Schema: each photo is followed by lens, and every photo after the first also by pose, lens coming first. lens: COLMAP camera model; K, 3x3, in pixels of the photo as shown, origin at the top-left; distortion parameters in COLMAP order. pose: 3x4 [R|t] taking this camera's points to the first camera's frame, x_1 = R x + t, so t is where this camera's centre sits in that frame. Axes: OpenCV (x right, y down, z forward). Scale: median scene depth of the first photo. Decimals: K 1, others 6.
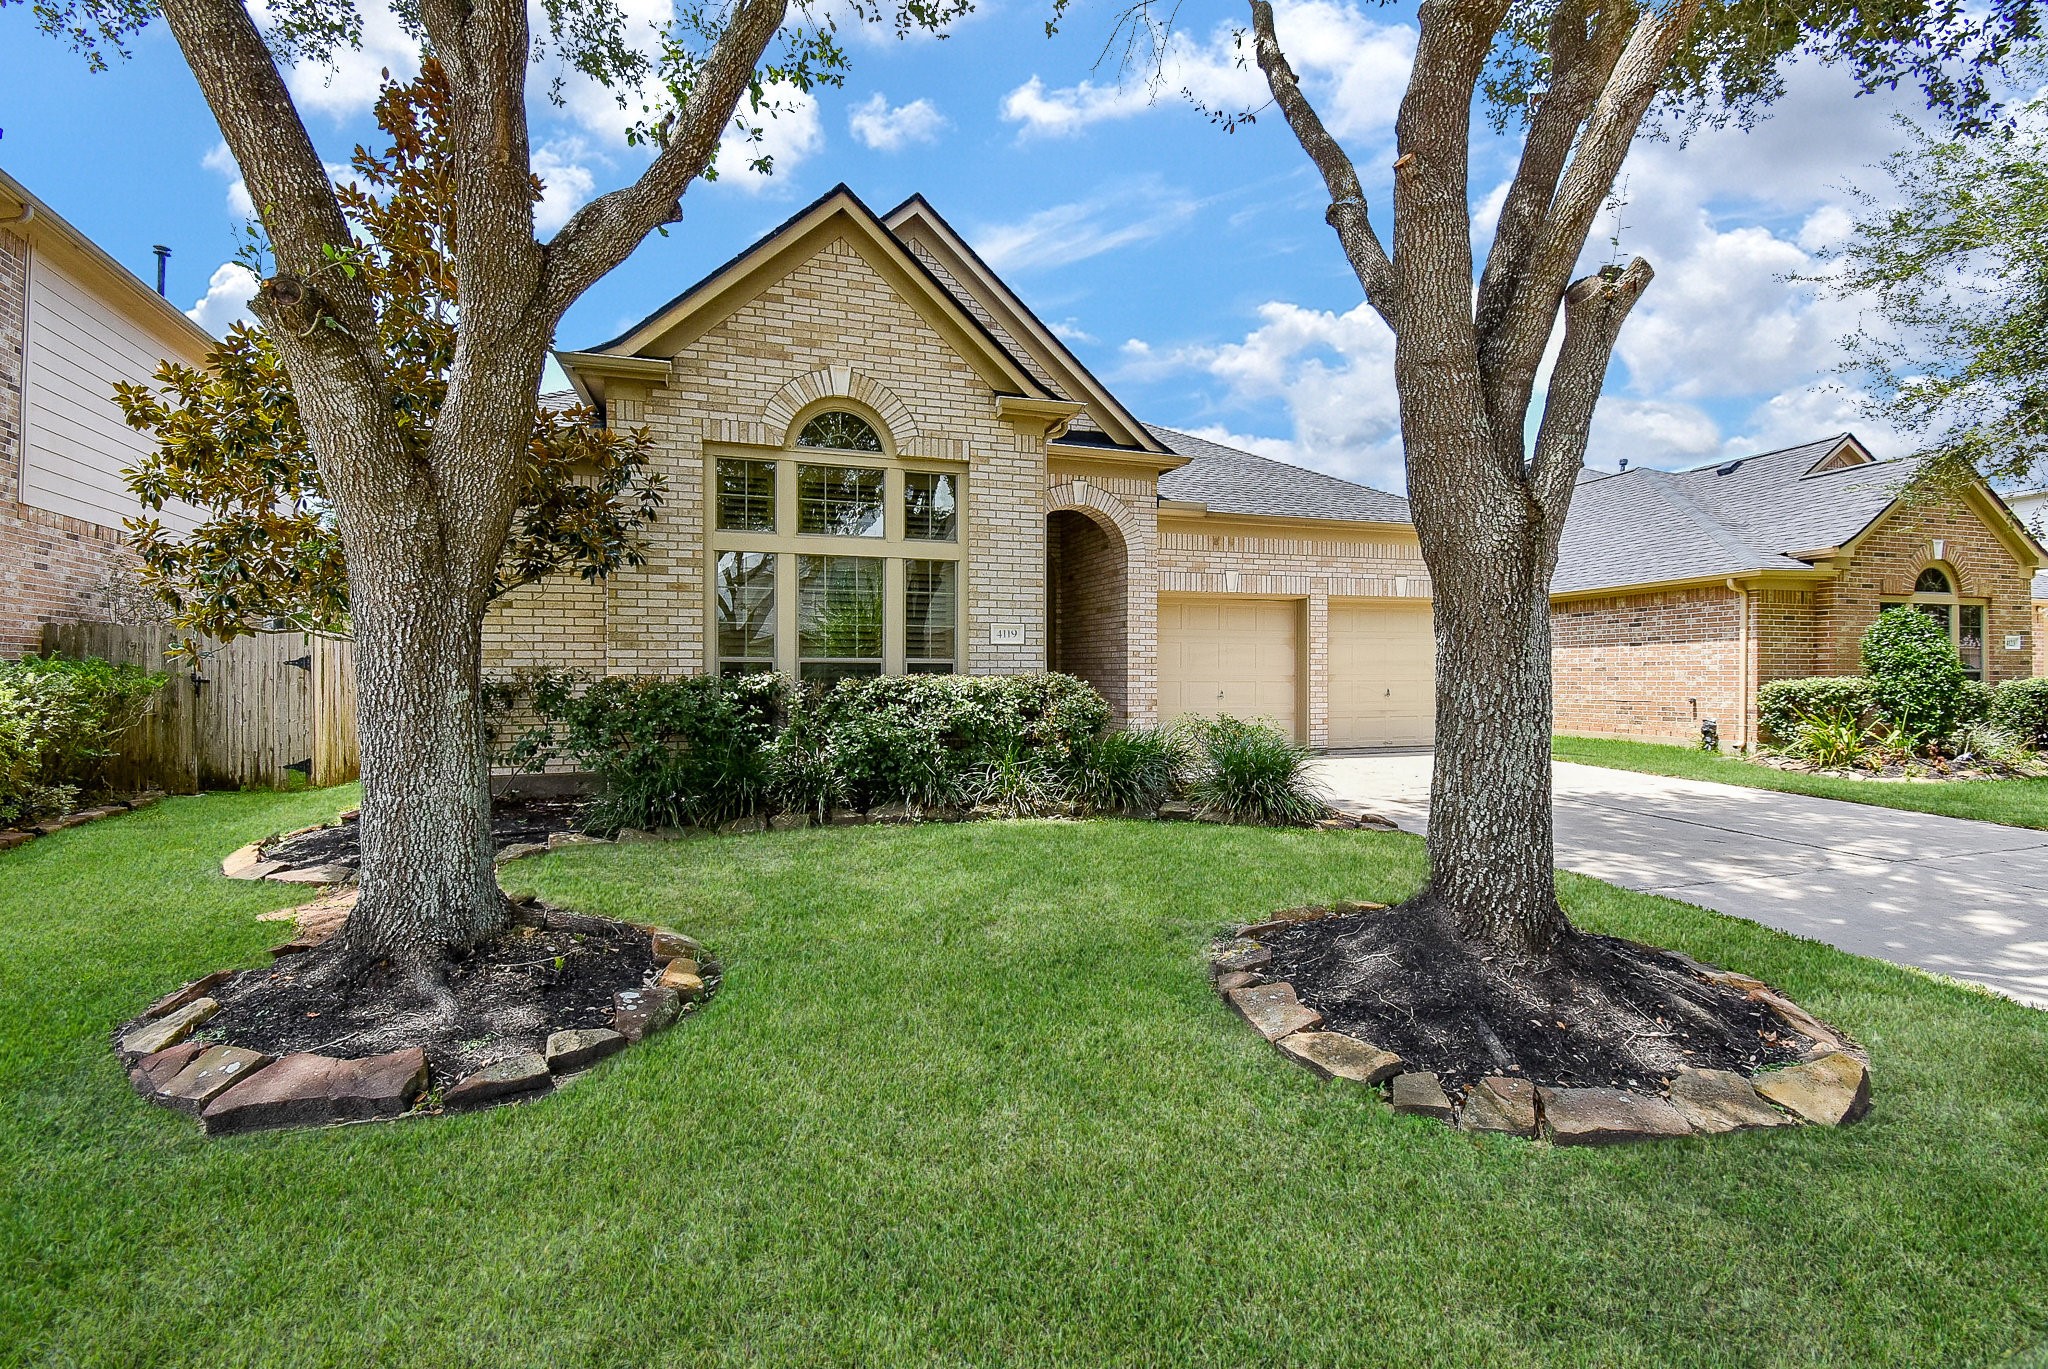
lens RADIAL K [[794.7, 0, 954.2], [0, 794.7, 688.6], [0, 0, 1]] dist [0.003087, 0.000033]
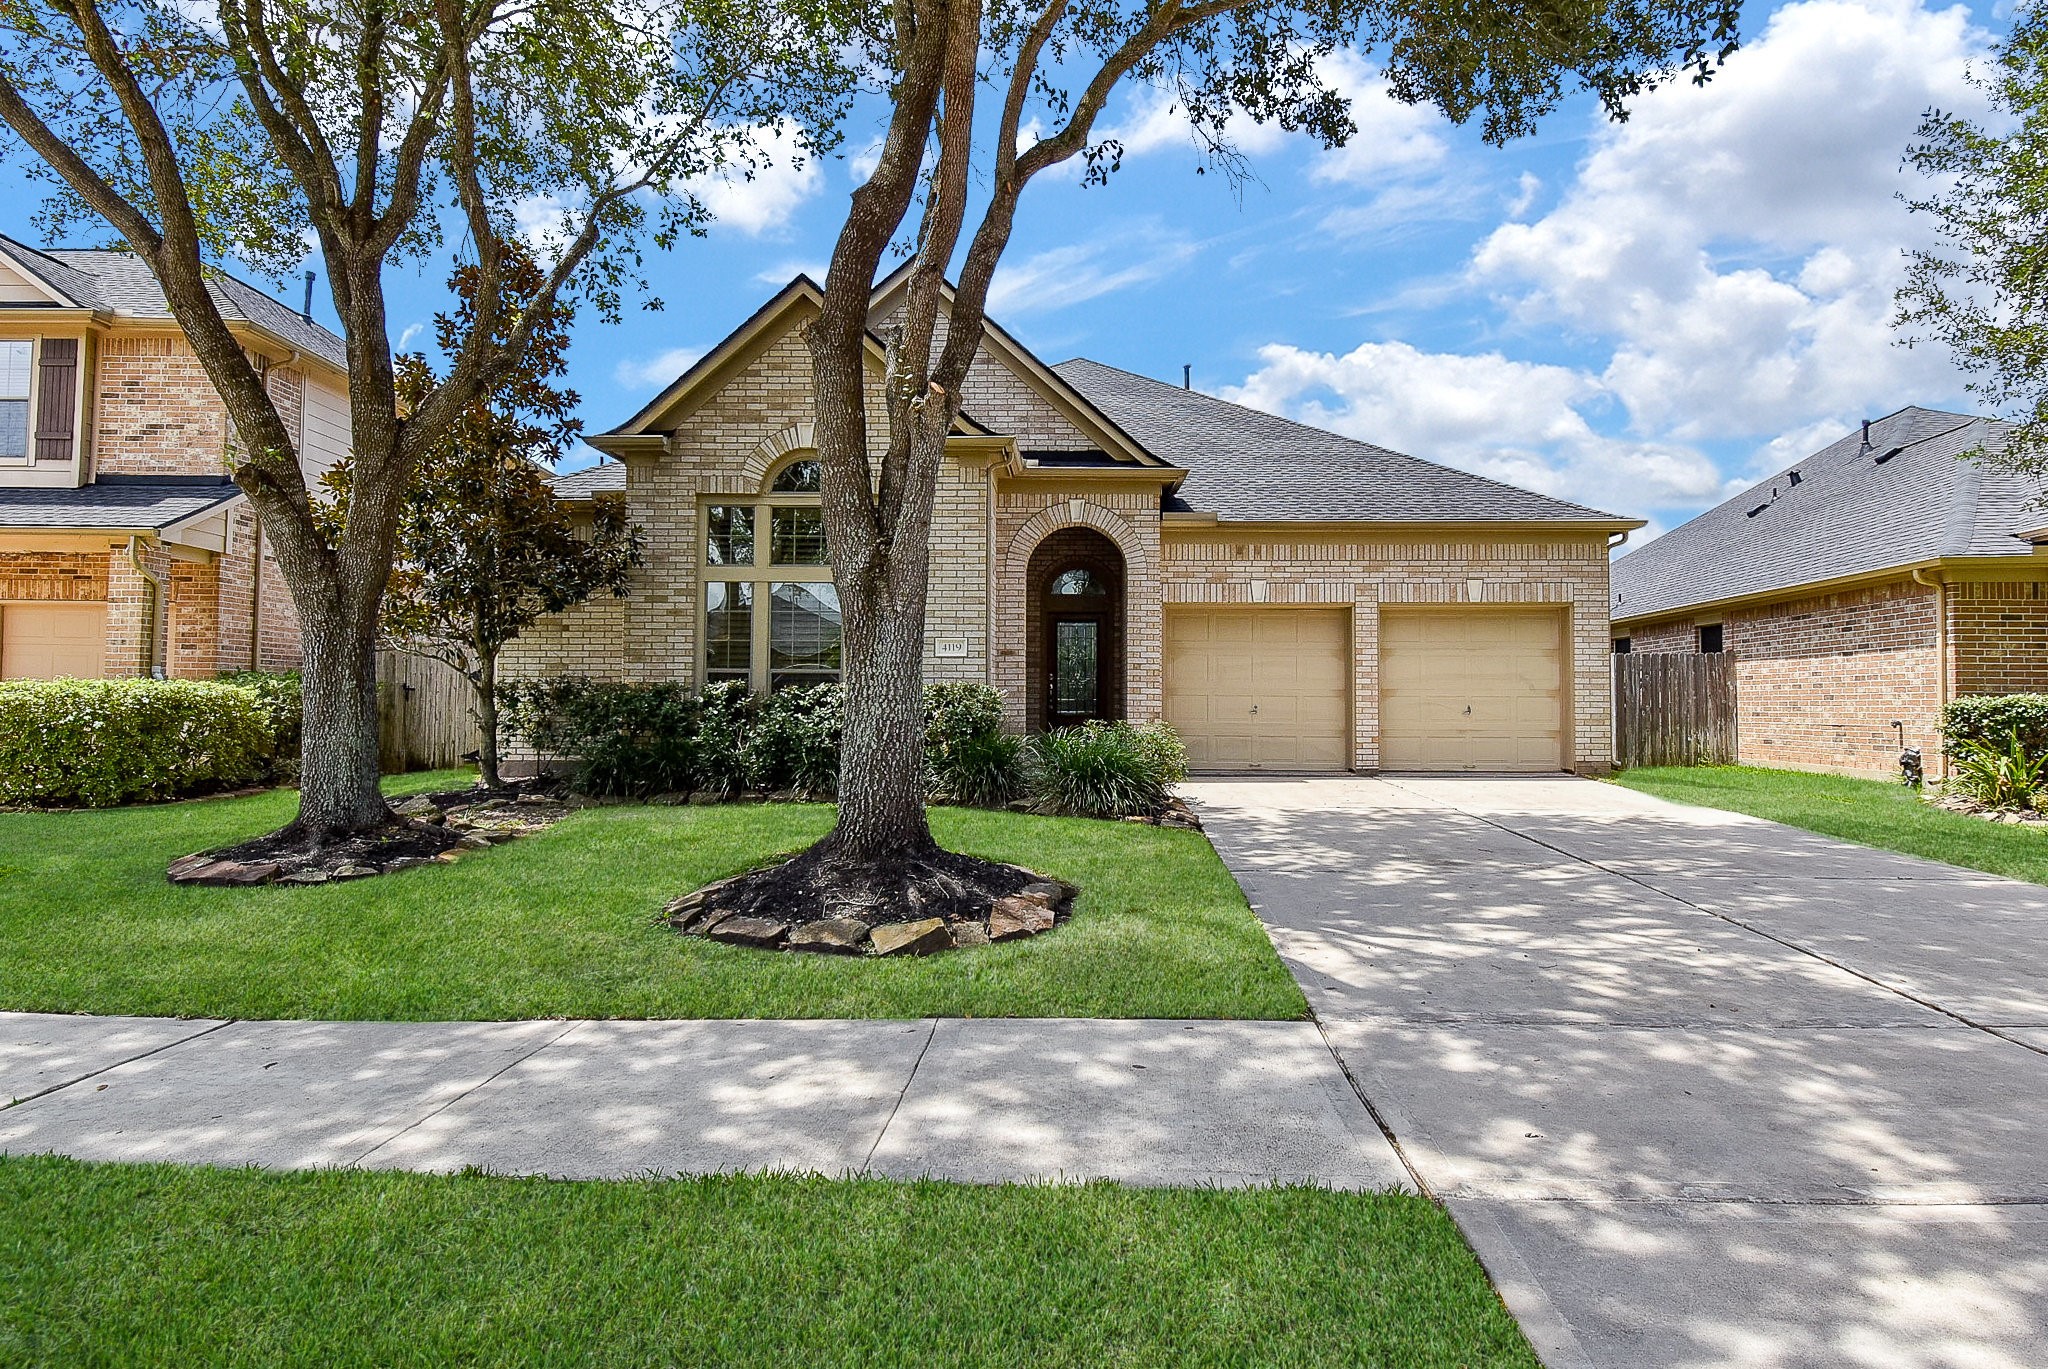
lens RADIAL K [[913.0, 0, 1002.8], [0, 913.0, 680.6], [0, 0, 1]] dist [0.001562, -0.000532]
pose [[0.954589, 0.000766, -0.297925, 0.522388], [-0.011872, 0.999300, -0.035472, 0.021645], [0.297689, 0.037398, 0.953930, -0.187723]]
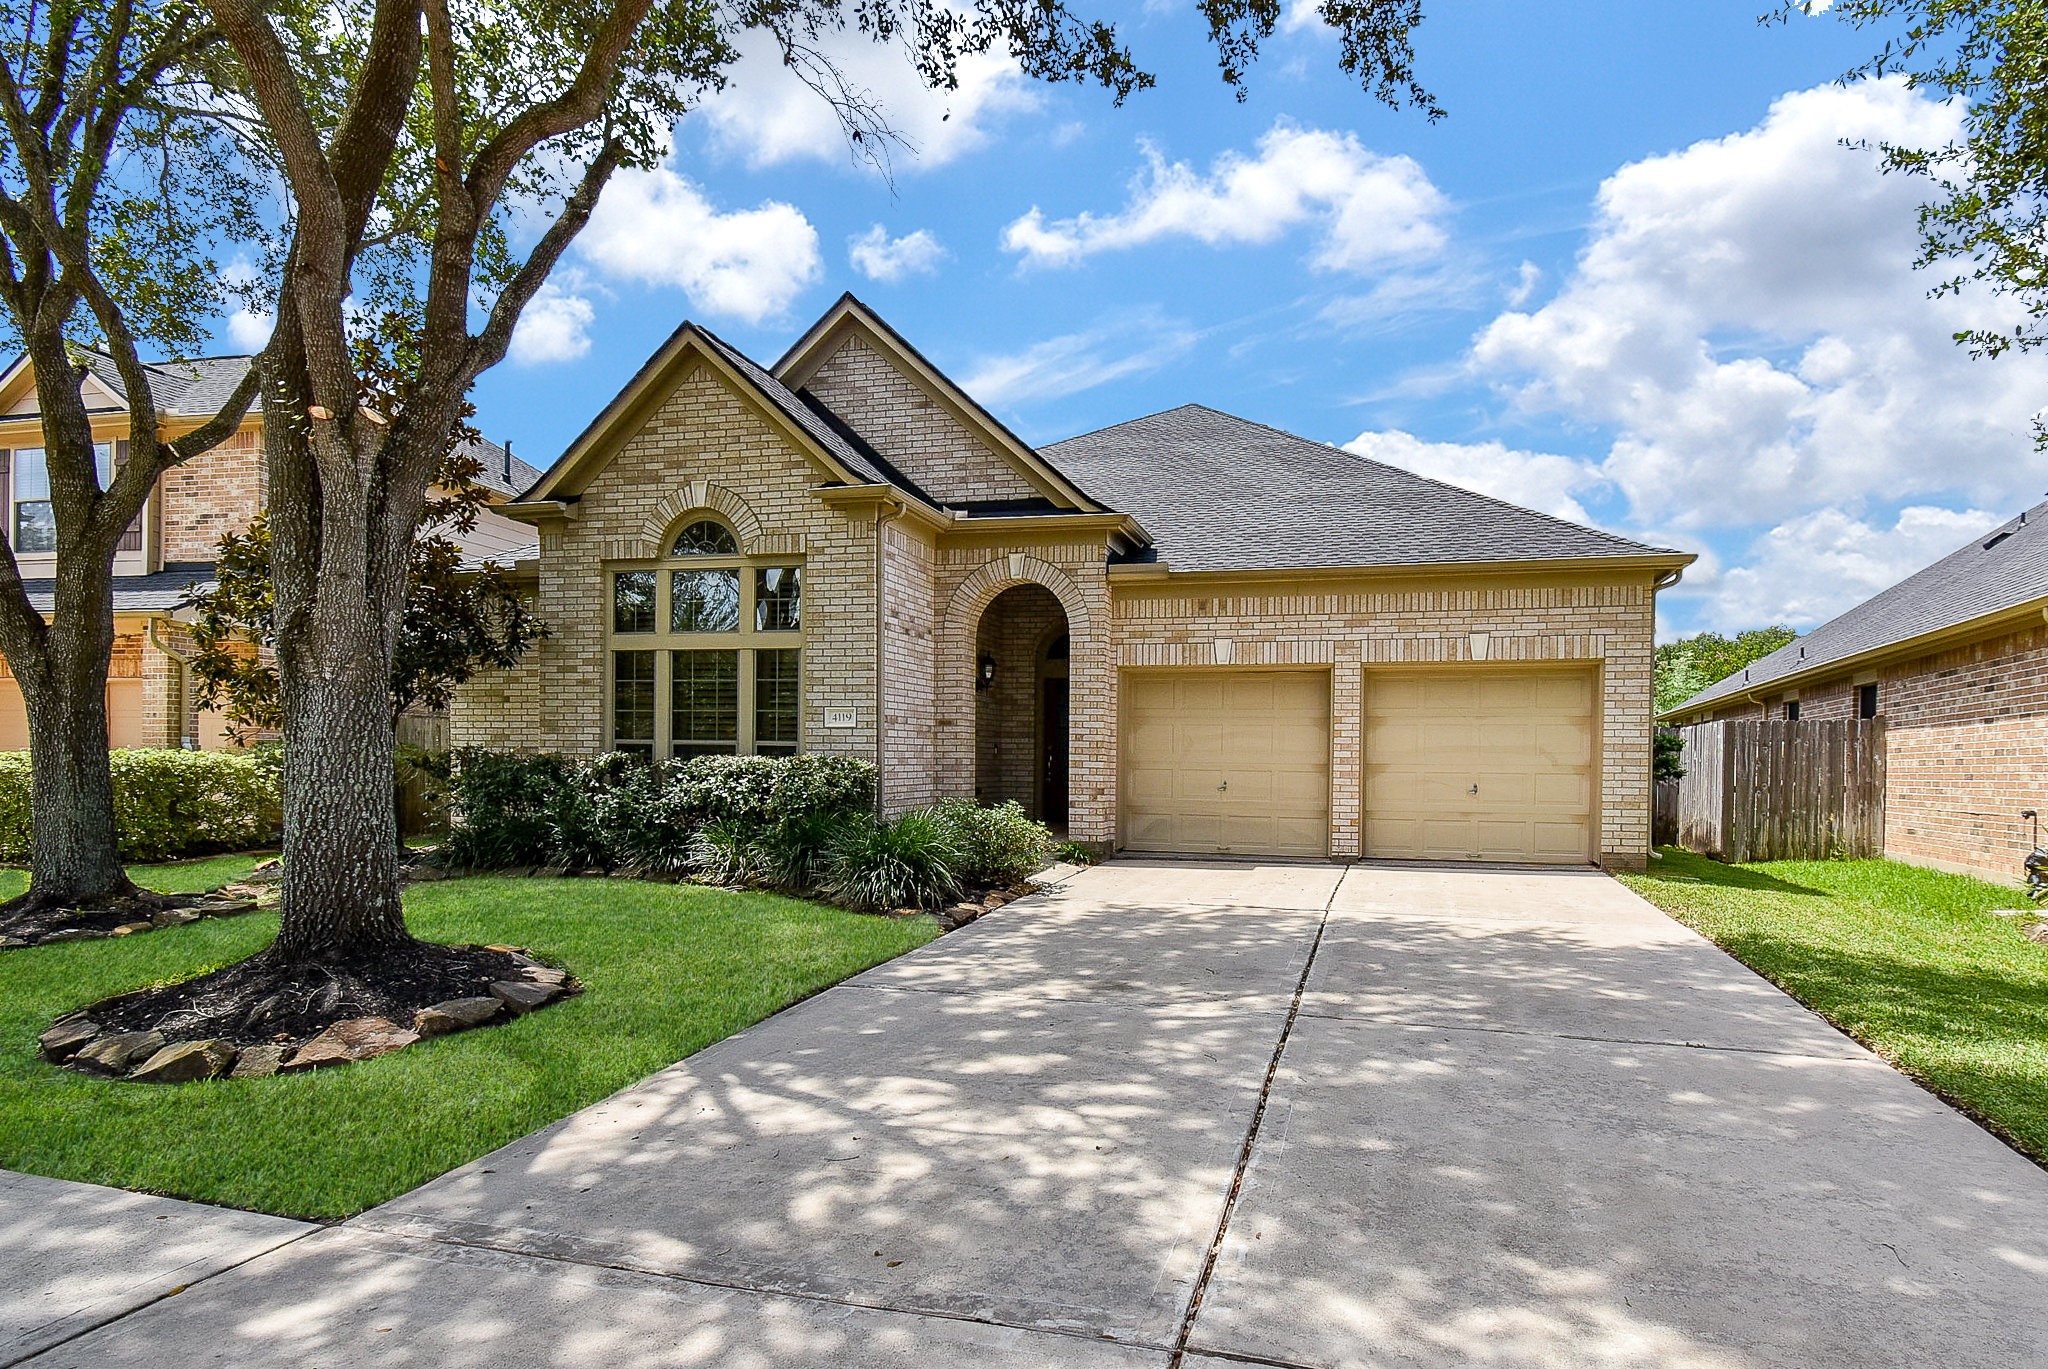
lens RADIAL K [[904.0, 0, 1090.0], [0, 904.0, 787.8], [0, 0, 1]] dist [0.015403, -0.013580]
pose [[0.886568, 0.023350, -0.462008, 0.915396], [-0.020242, 0.999727, 0.011685, 0.002202], [0.462155, -0.001007, 0.886799, 0.113127]]
